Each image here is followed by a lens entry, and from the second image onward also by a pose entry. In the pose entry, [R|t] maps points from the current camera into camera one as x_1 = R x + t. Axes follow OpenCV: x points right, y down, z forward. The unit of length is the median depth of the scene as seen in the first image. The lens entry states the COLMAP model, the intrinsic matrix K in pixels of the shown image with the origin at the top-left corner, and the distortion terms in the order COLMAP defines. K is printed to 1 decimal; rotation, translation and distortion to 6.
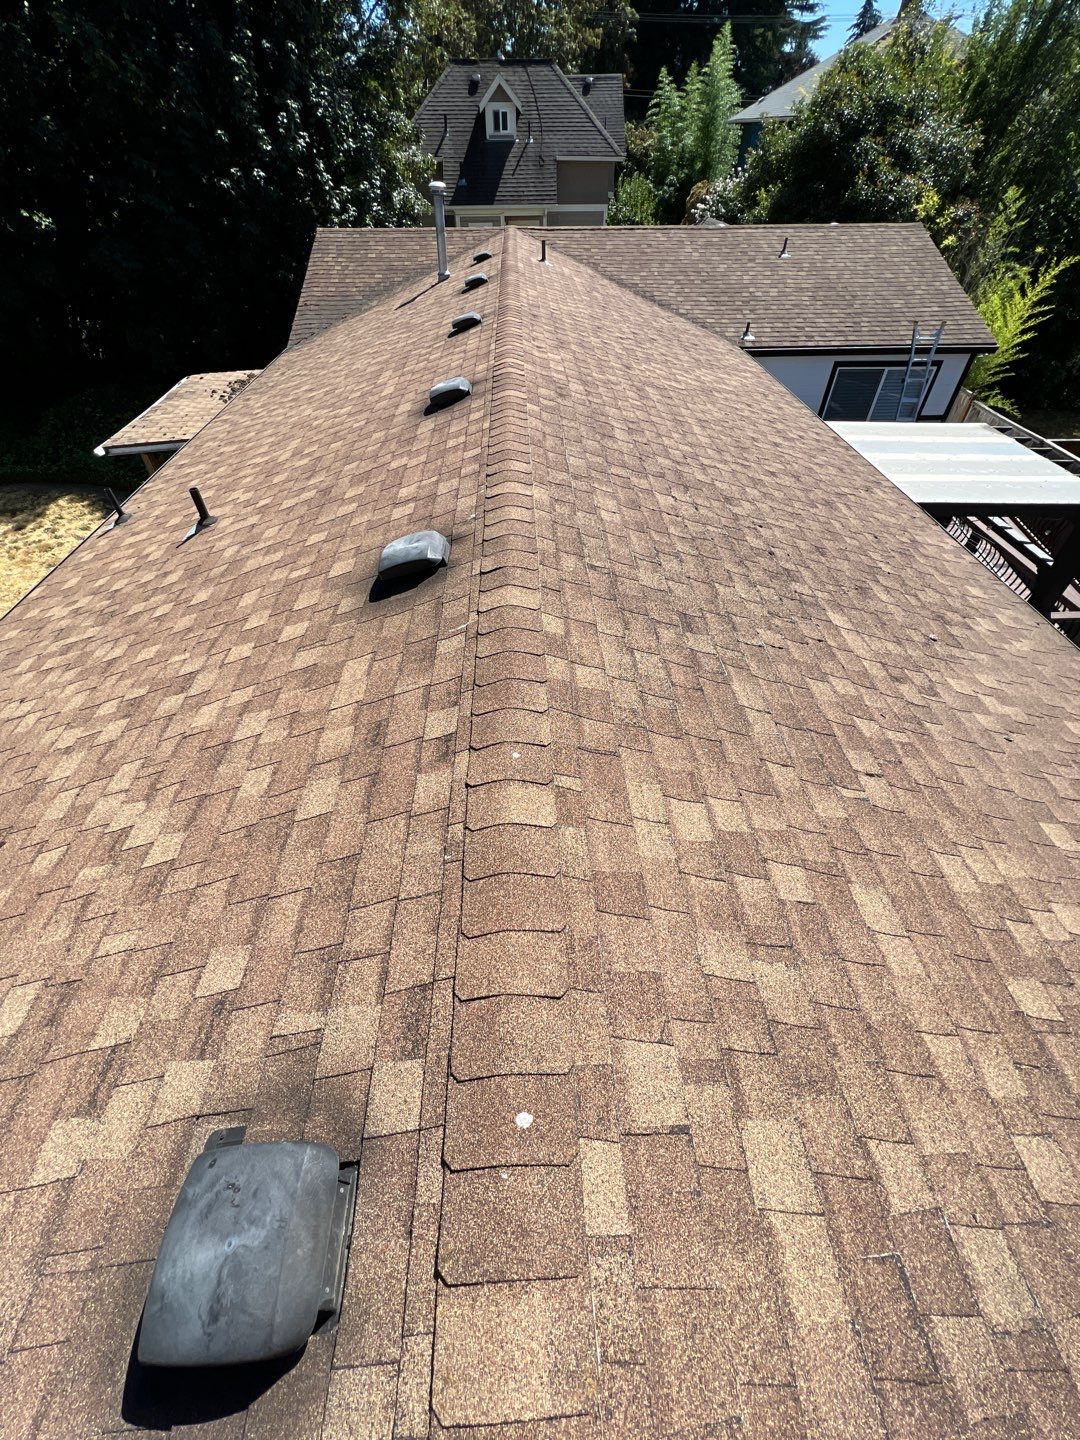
lens RADIAL K [[579.6, 0, 540.0], [0, 579.6, 720.0], [0, 0, 1]] dist [-0.000895, 0.000225]
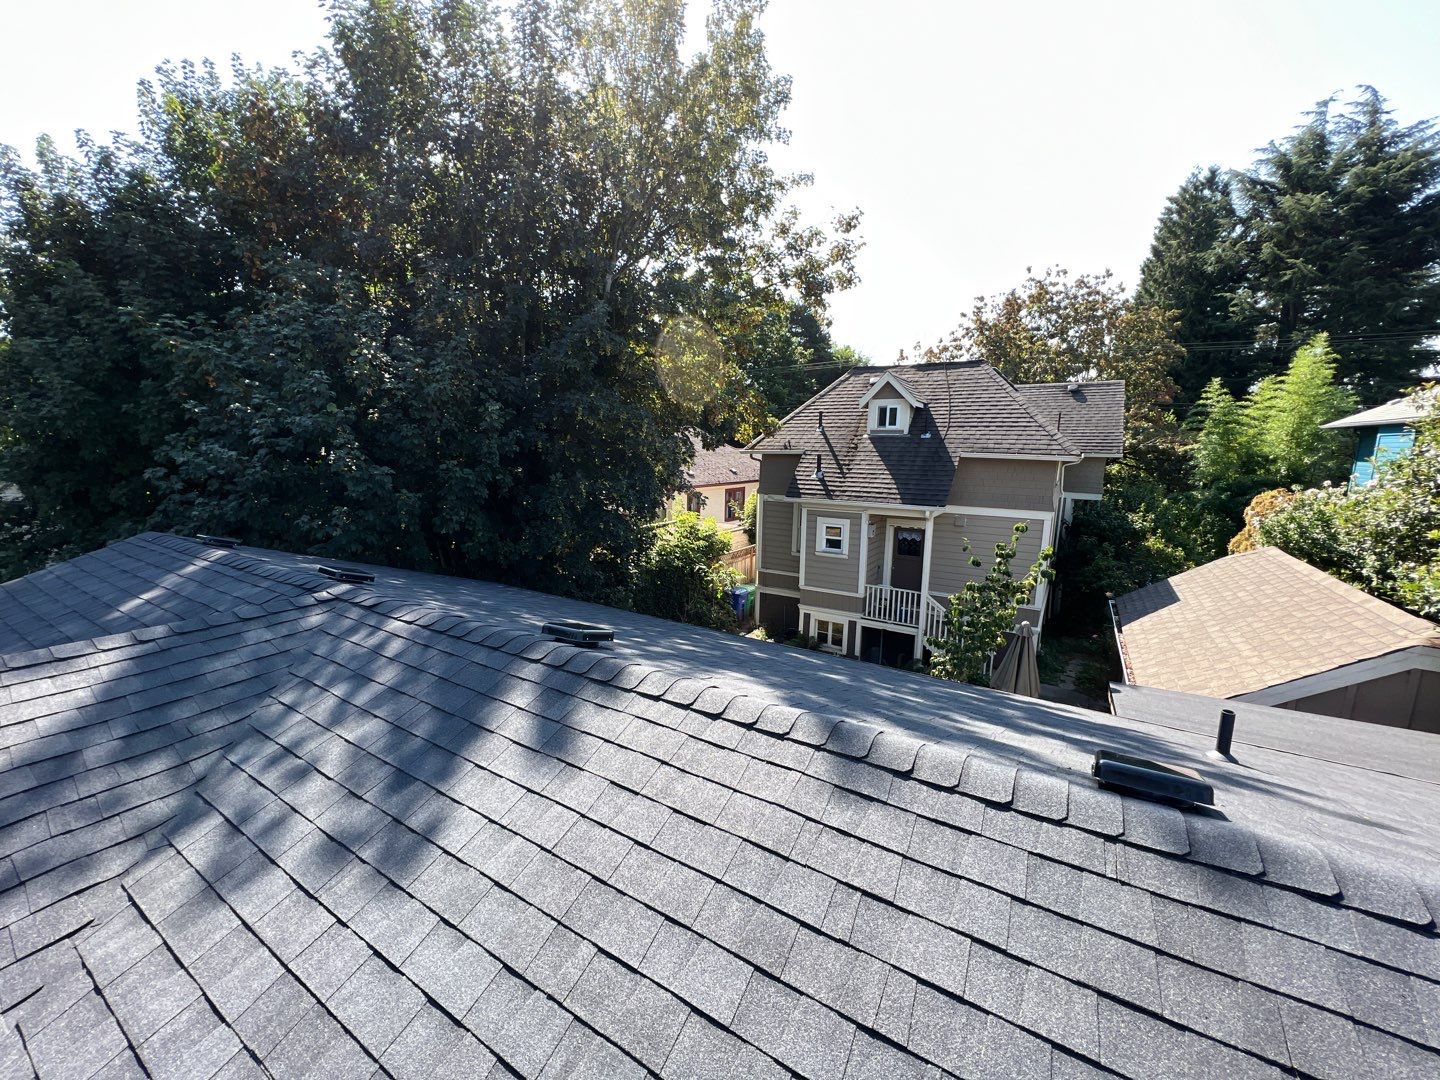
lens RADIAL K [[576.1, 0, 720.0], [0, 576.1, 540.0], [0, 0, 1]] dist [-0.003381, -0.000263]
pose [[0.827031, 0.111767, -0.550934, 0.325874], [-0.410070, 0.790313, -0.455245, -0.875327], [0.384529, 0.602423, 0.699445, 0.896132]]
